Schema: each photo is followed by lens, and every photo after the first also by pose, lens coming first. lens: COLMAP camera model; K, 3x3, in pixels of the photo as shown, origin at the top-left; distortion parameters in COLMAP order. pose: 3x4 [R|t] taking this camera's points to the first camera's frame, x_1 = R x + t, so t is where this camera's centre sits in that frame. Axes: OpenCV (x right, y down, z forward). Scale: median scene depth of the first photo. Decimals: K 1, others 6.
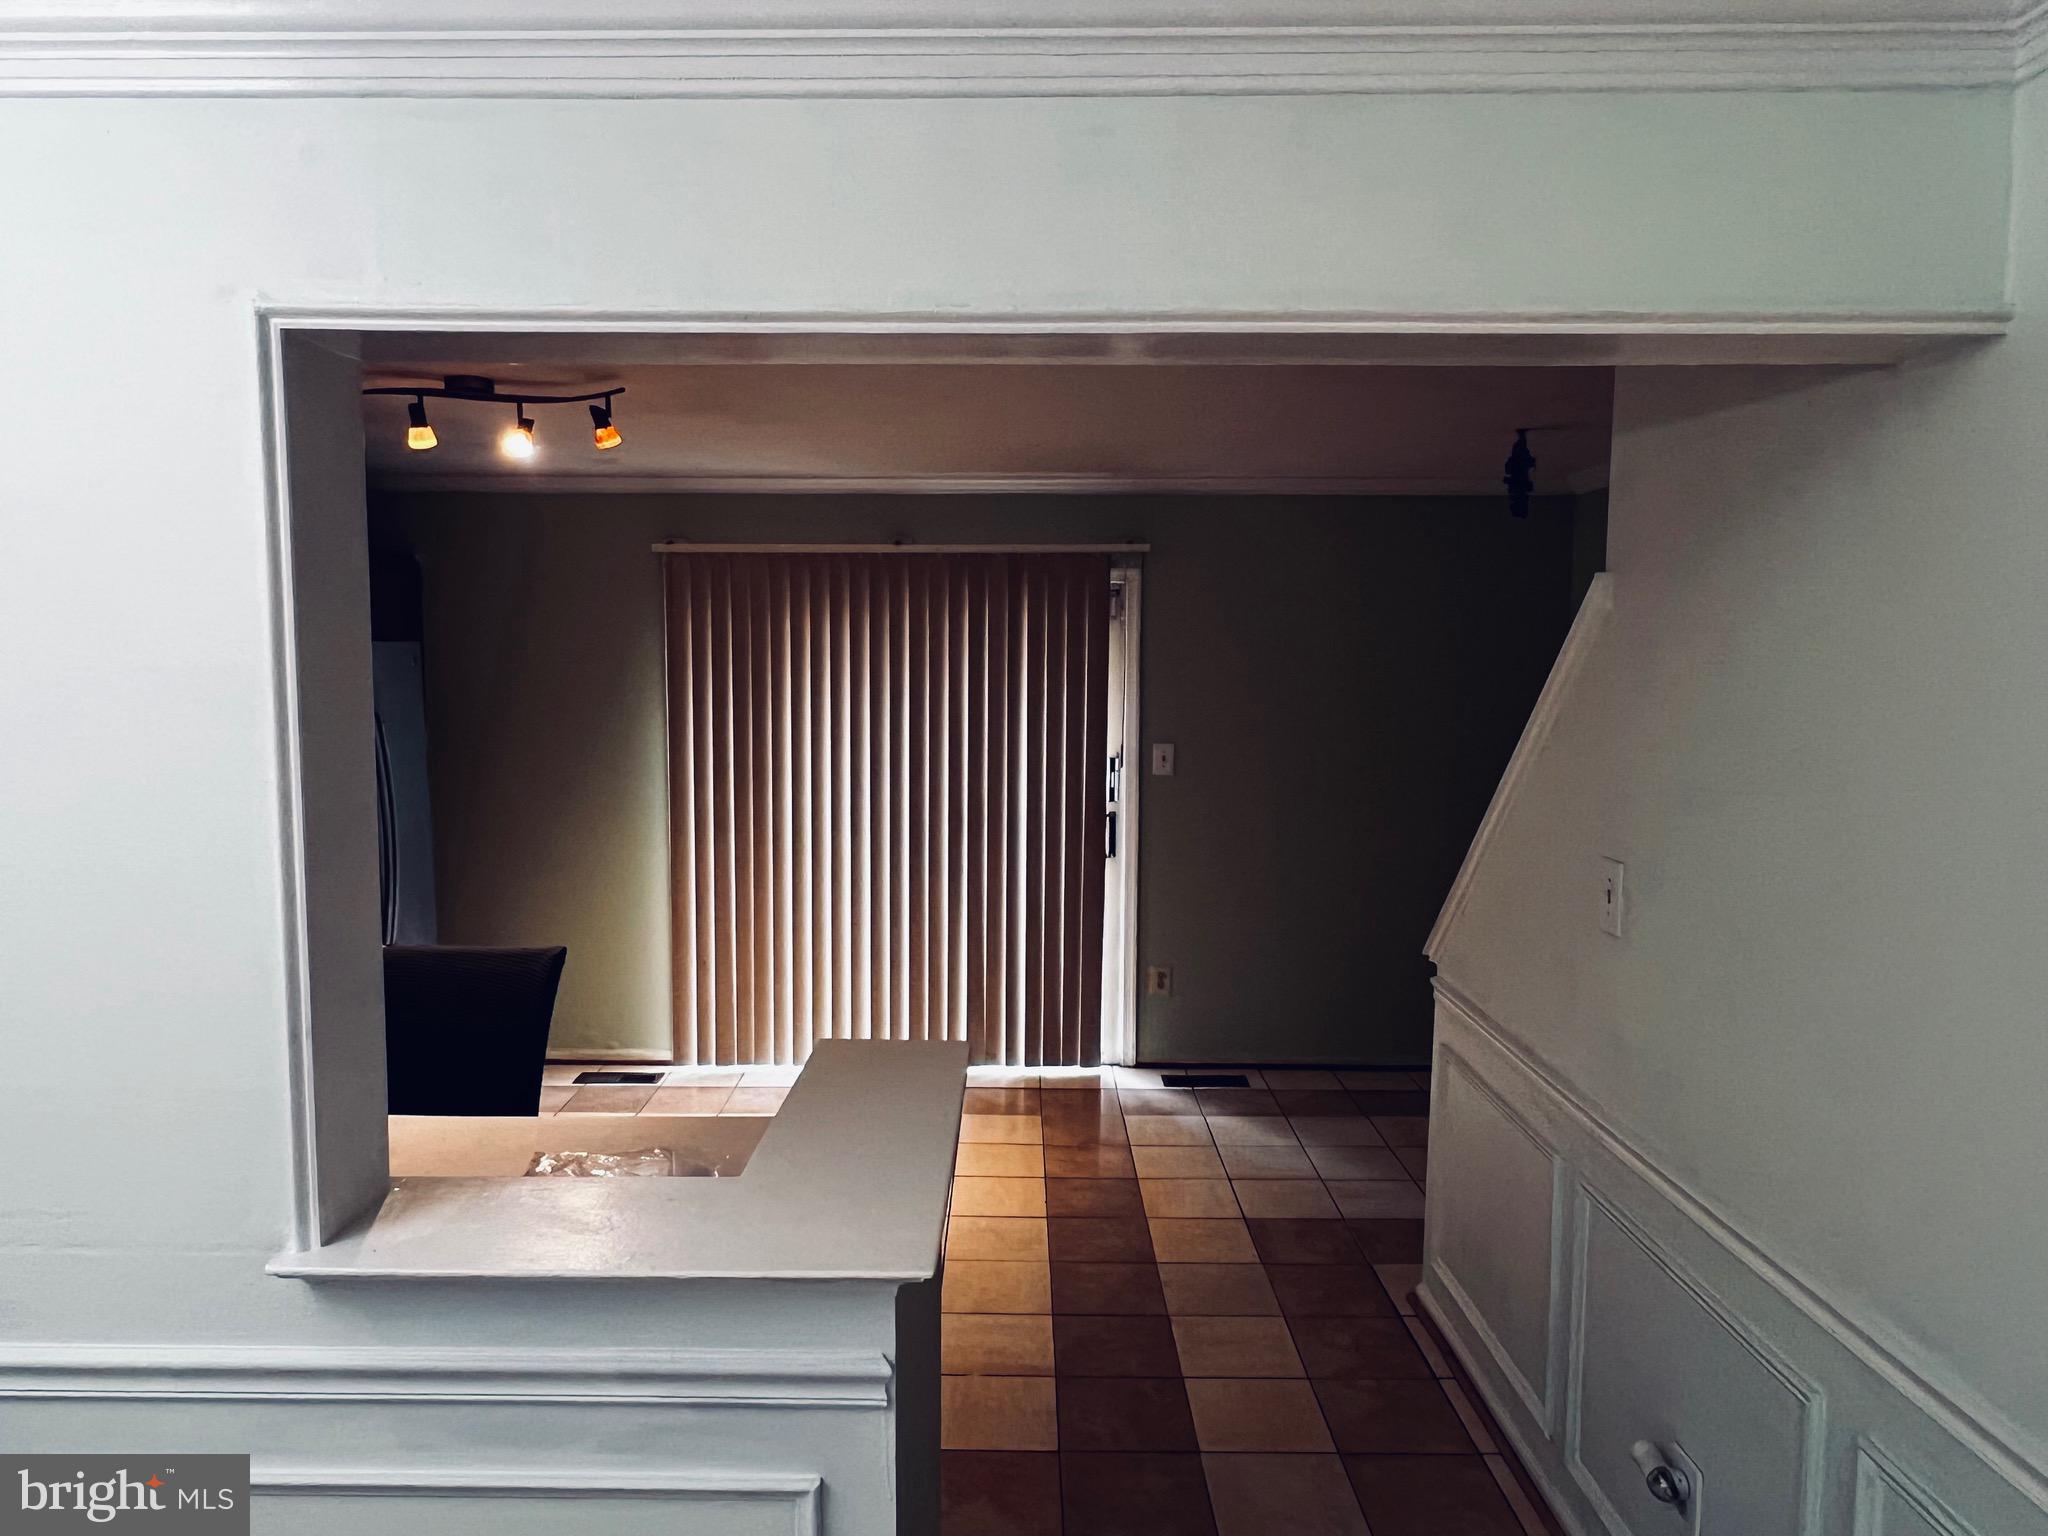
lens RADIAL K [[1310.6, 0, 1024.3], [0, 1310.6, 766.9], [0, 0, 1]] dist [-0.001619, 0.000898]
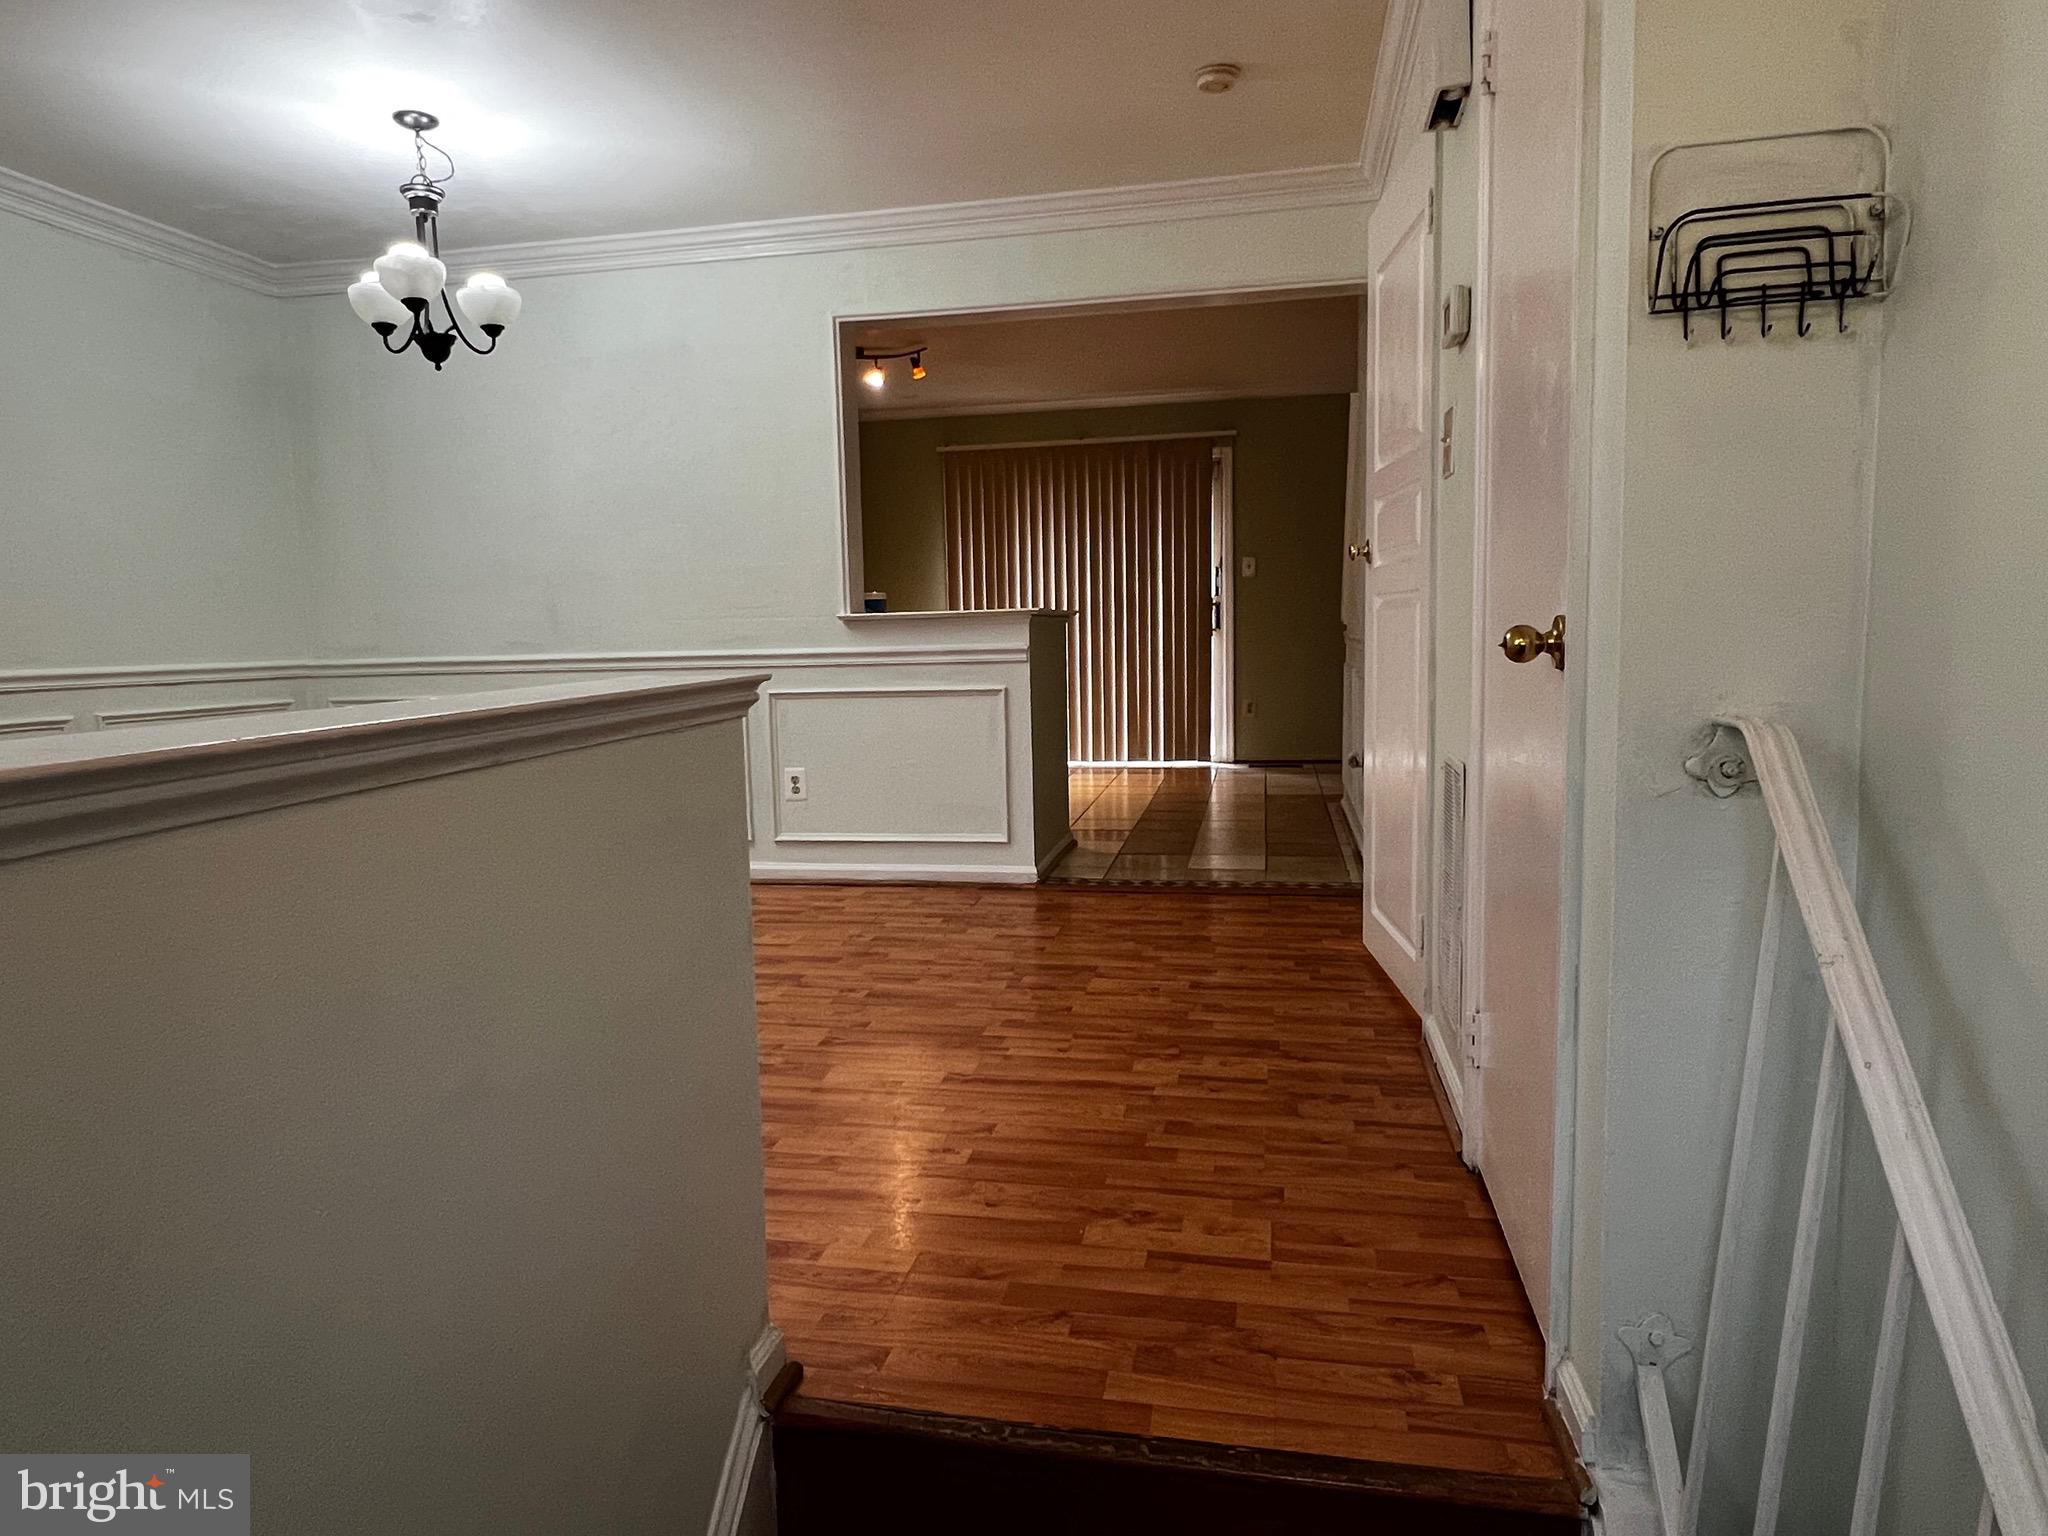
lens RADIAL K [[1252.1, 0, 1015.3], [0, 1252.1, 765.0], [0, 0, 1]] dist [-0.000963, -0.000032]
pose [[0.979205, -0.007370, -0.202739, 0.136346], [0.012813, 0.999592, 0.025544, 0.193630], [0.202468, -0.027610, 0.978900, -0.555424]]
